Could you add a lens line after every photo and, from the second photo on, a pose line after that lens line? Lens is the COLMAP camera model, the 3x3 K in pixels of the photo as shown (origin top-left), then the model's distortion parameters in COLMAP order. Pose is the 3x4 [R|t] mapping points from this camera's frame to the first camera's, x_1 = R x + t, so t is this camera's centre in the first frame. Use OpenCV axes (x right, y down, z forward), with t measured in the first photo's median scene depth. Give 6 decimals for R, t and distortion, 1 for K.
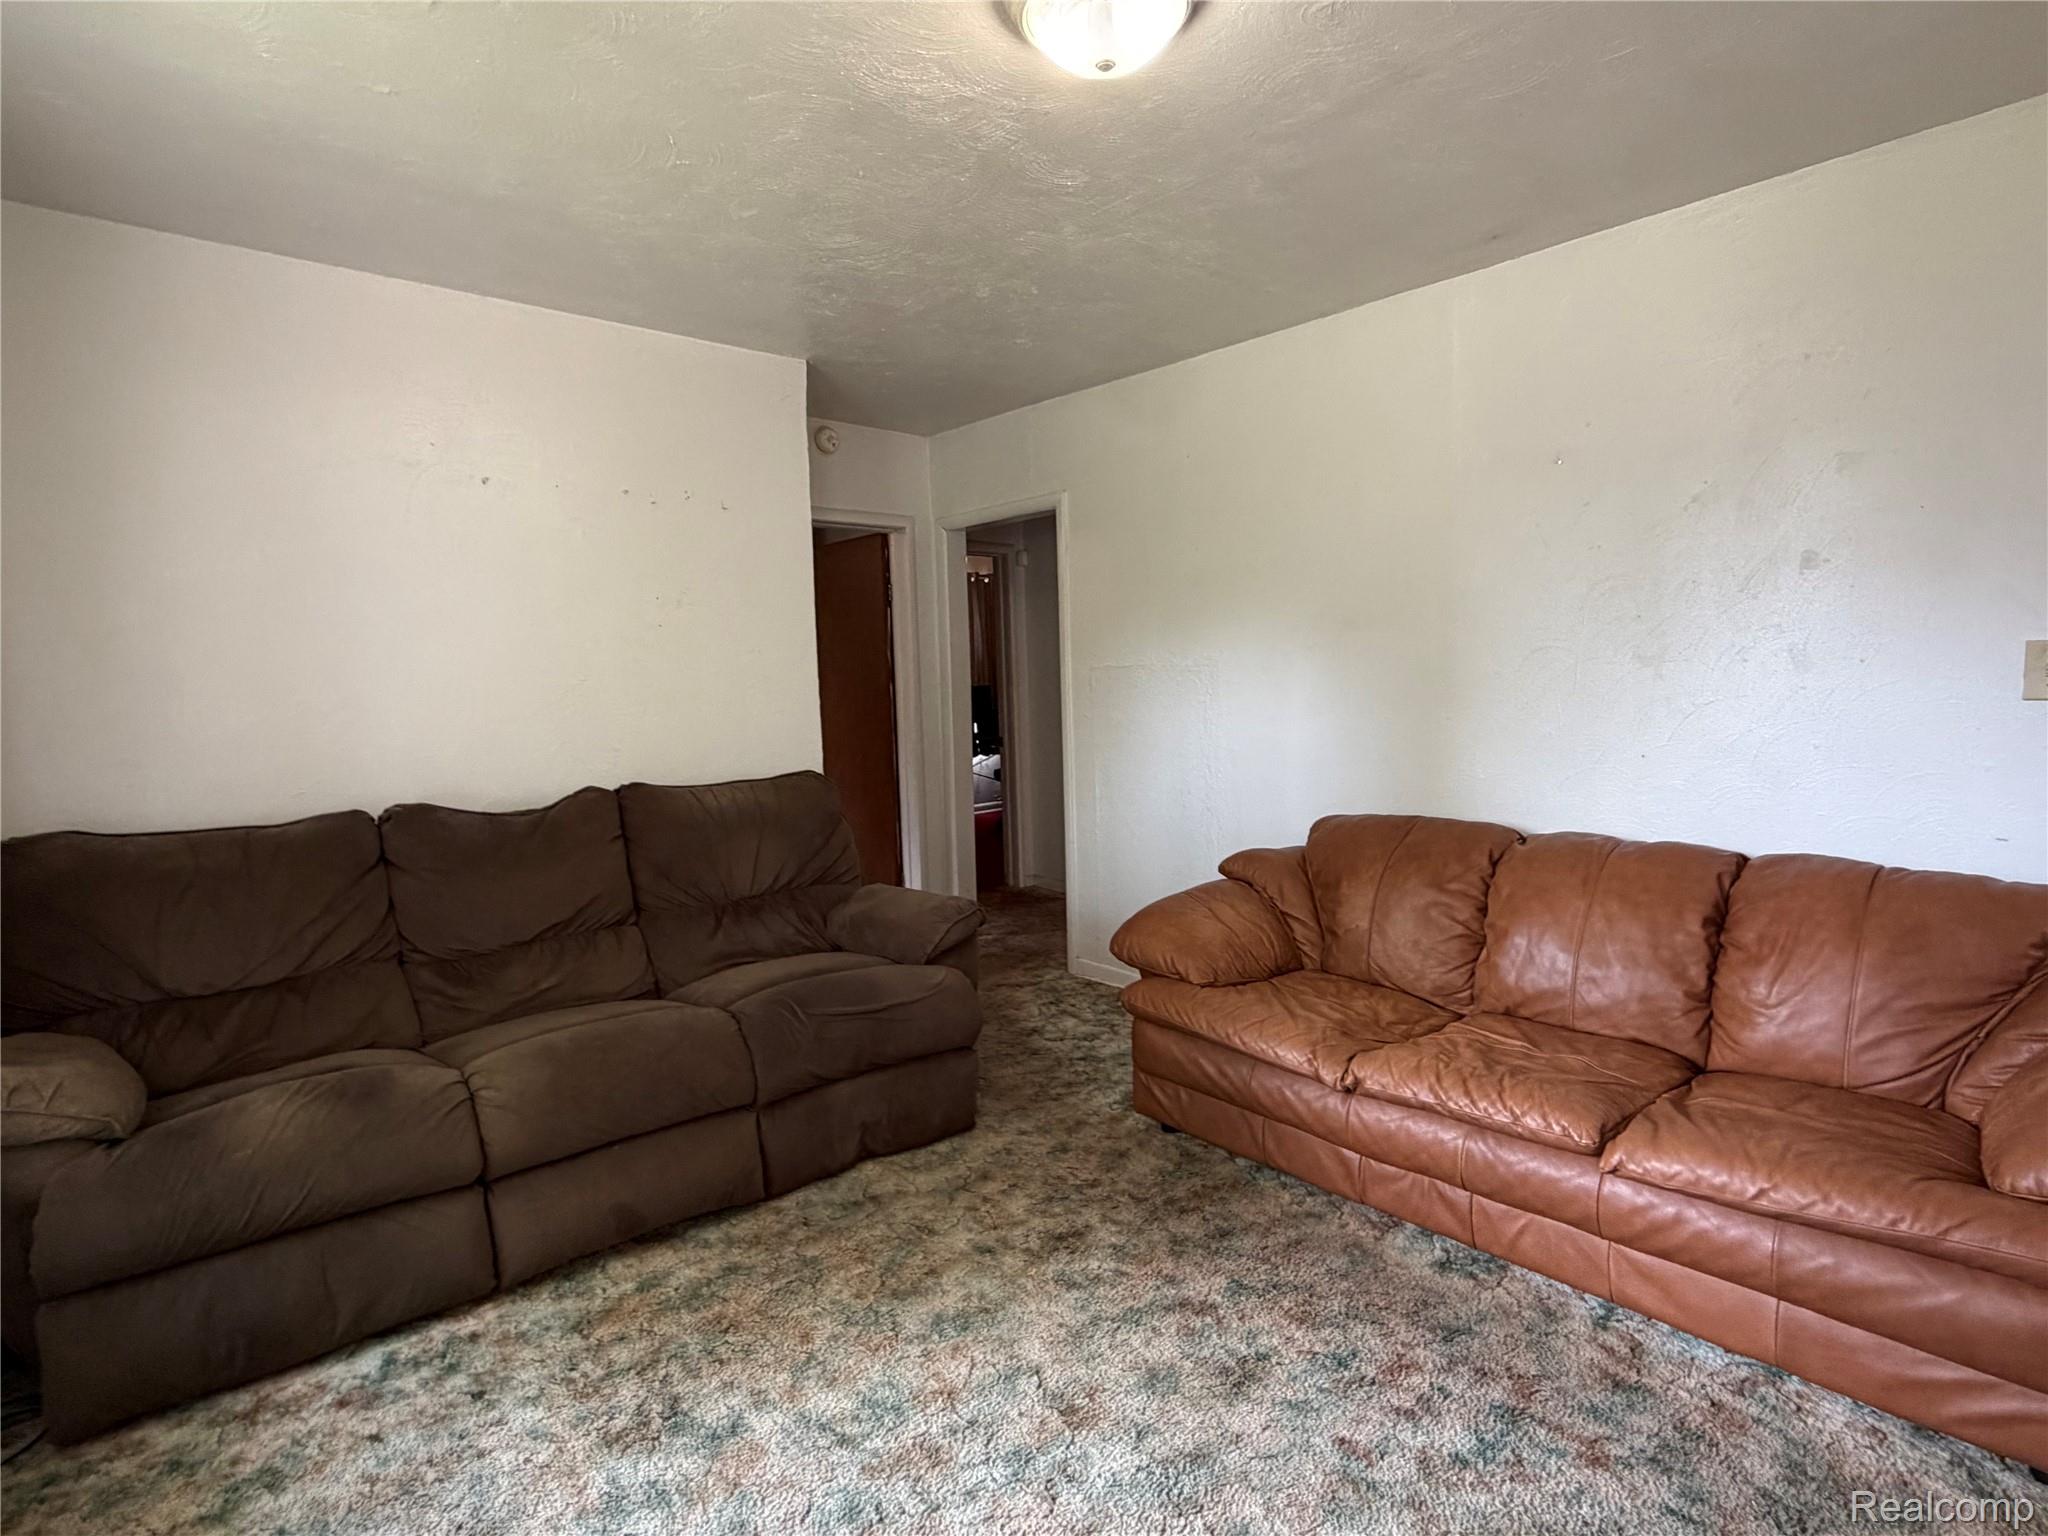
lens RADIAL K [[1061.0, 0, 1024.0], [0, 1061.0, 768.0], [0, 0, 1]] dist [0.000212, 0.000570]
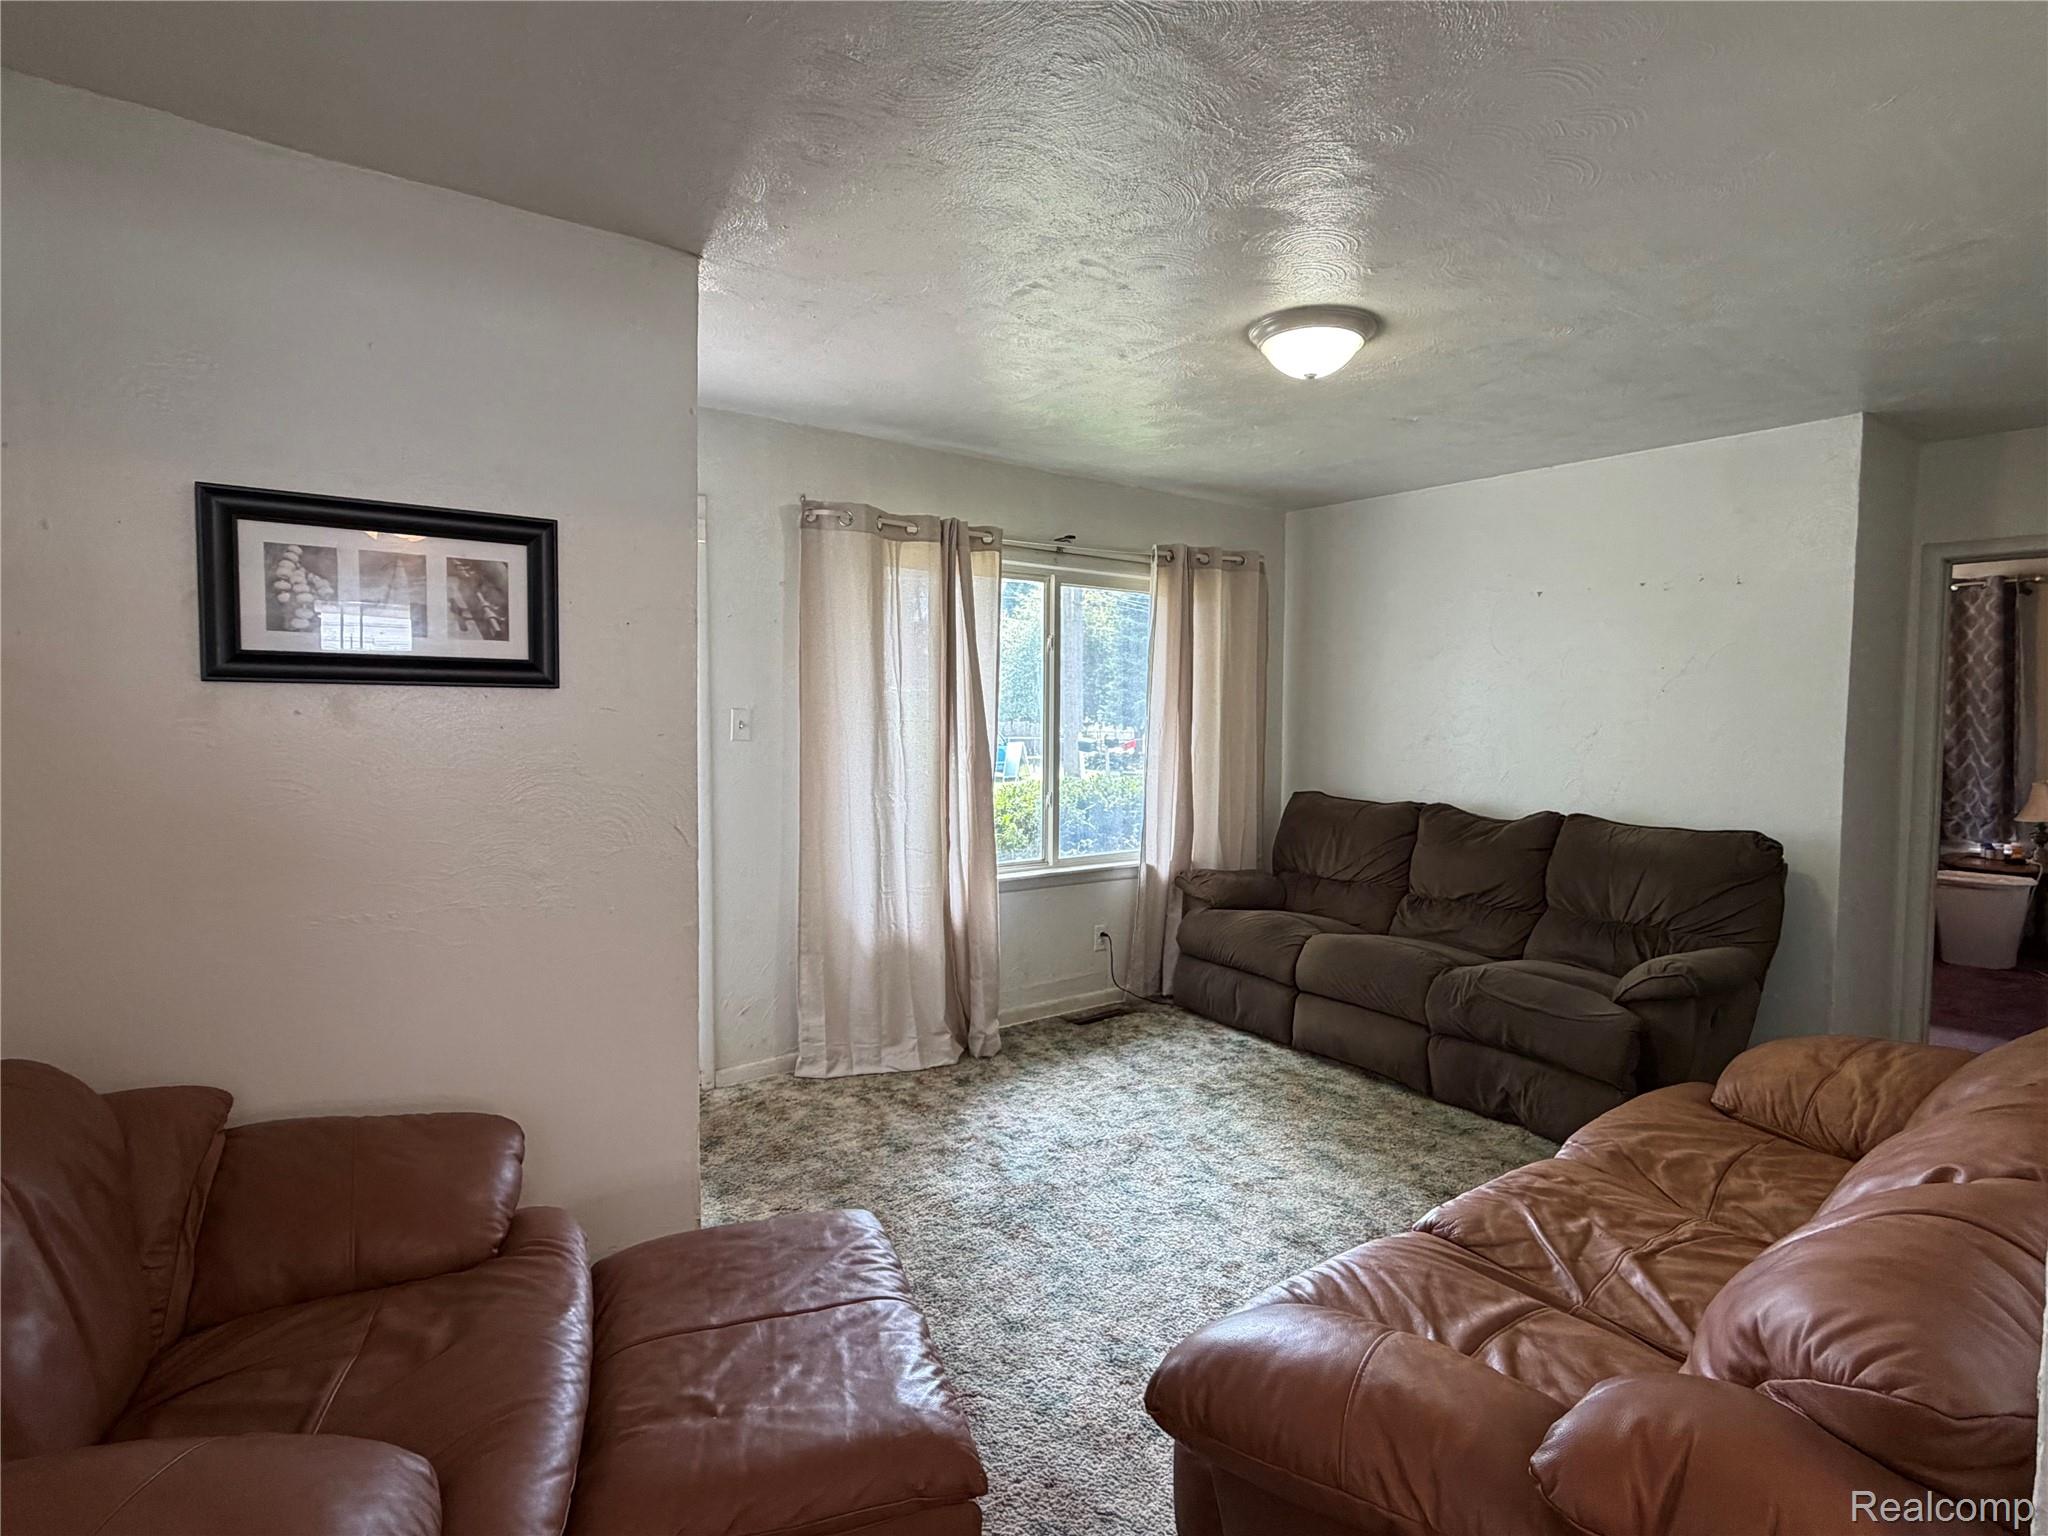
lens RADIAL K [[1061.0, 0, 1024.0], [0, 1061.0, 768.0], [0, 0, 1]] dist [0.000212, 0.000570]
pose [[-0.064869, 0.084766, -0.994287, 1.448600], [-0.099389, 0.990883, 0.090960, -0.137938], [0.992932, 0.104721, -0.055853, 0.585938]]
